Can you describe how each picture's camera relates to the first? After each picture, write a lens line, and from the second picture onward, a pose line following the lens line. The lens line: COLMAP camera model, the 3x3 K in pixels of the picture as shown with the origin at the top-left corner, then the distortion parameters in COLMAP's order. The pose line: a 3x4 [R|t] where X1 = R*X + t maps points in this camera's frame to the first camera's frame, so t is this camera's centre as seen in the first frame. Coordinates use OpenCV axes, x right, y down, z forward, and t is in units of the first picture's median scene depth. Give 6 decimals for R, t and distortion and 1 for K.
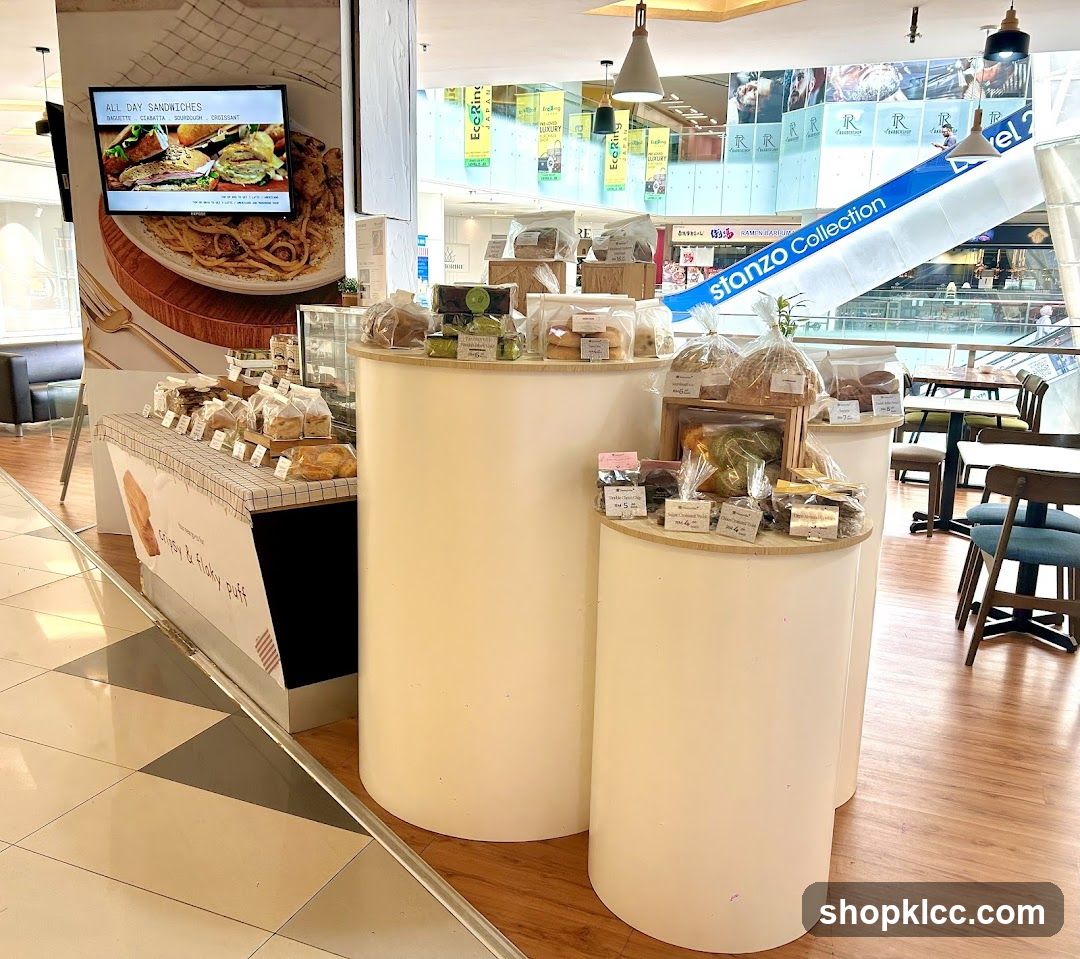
lens RADIAL K [[958.9, 0, 558.3], [0, 958.9, 505.5], [0, 0, 1]] dist [-0.042059, 0.077076]
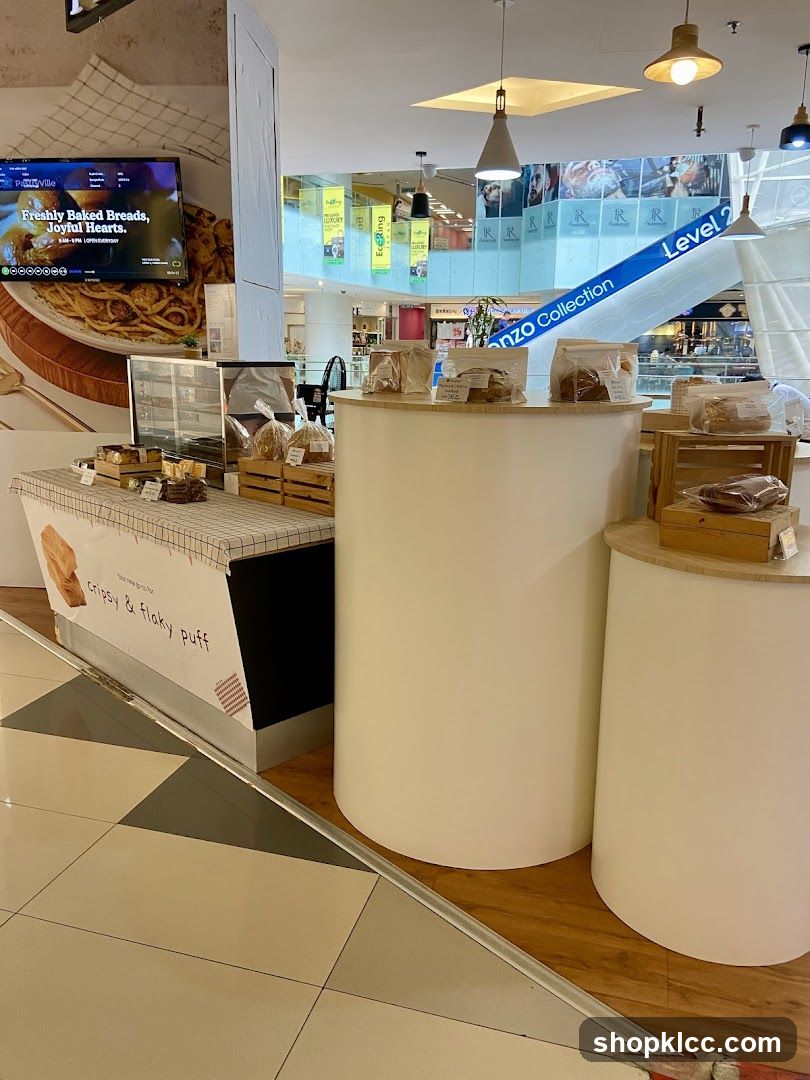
lens RADIAL K [[802.5, 0, 407.6], [0, 802.5, 540.2], [0, 0, 1]] dist [0.039953, -0.039868]
pose [[0.993701, -0.035050, 0.106441, -0.134474], [0.035454, 0.999369, -0.001903, -0.004315], [-0.106307, 0.005665, 0.994317, 0.073897]]
